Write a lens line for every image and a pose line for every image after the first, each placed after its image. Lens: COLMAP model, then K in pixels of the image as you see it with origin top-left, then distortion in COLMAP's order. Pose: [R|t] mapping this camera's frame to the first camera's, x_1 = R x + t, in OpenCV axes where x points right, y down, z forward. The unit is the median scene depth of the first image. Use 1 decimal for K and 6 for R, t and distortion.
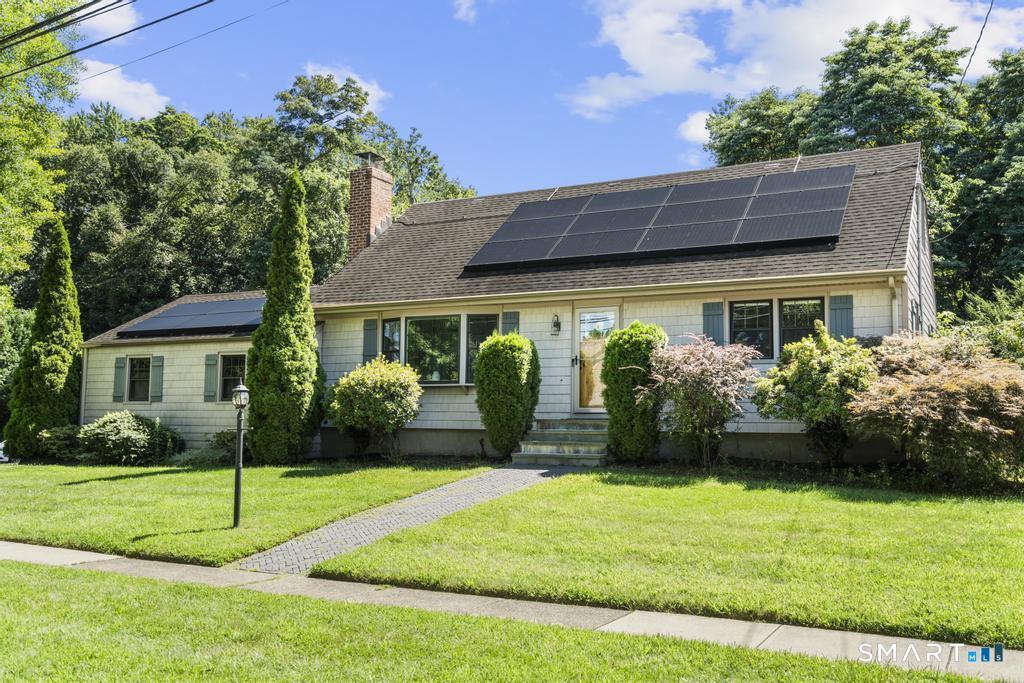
lens RADIAL K [[946.4, 0, 511.8], [0, 946.4, 338.4], [0, 0, 1]] dist [0.008274, 0.000000]
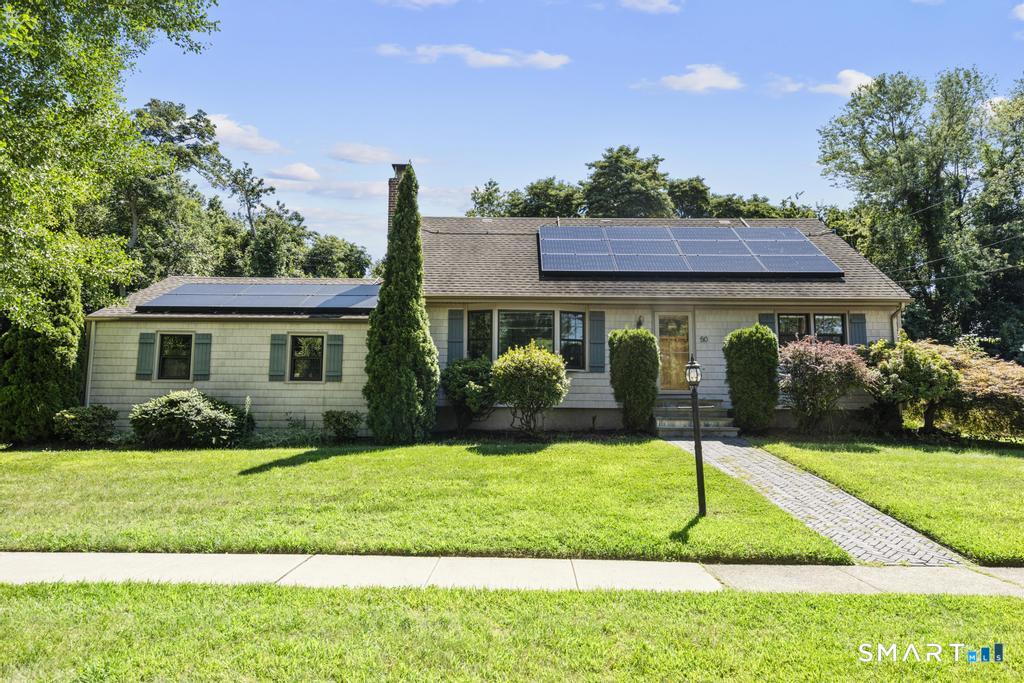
lens RADIAL K [[615.1, 0, 512.1], [0, 615.1, 347.0], [0, 0, 1]] dist [0.007675, -0.000583]
pose [[0.881427, 0.041220, 0.470518, -0.385522], [-0.041750, 0.999085, -0.009315, 0.024897], [-0.470471, -0.011433, 0.882341, 0.289839]]
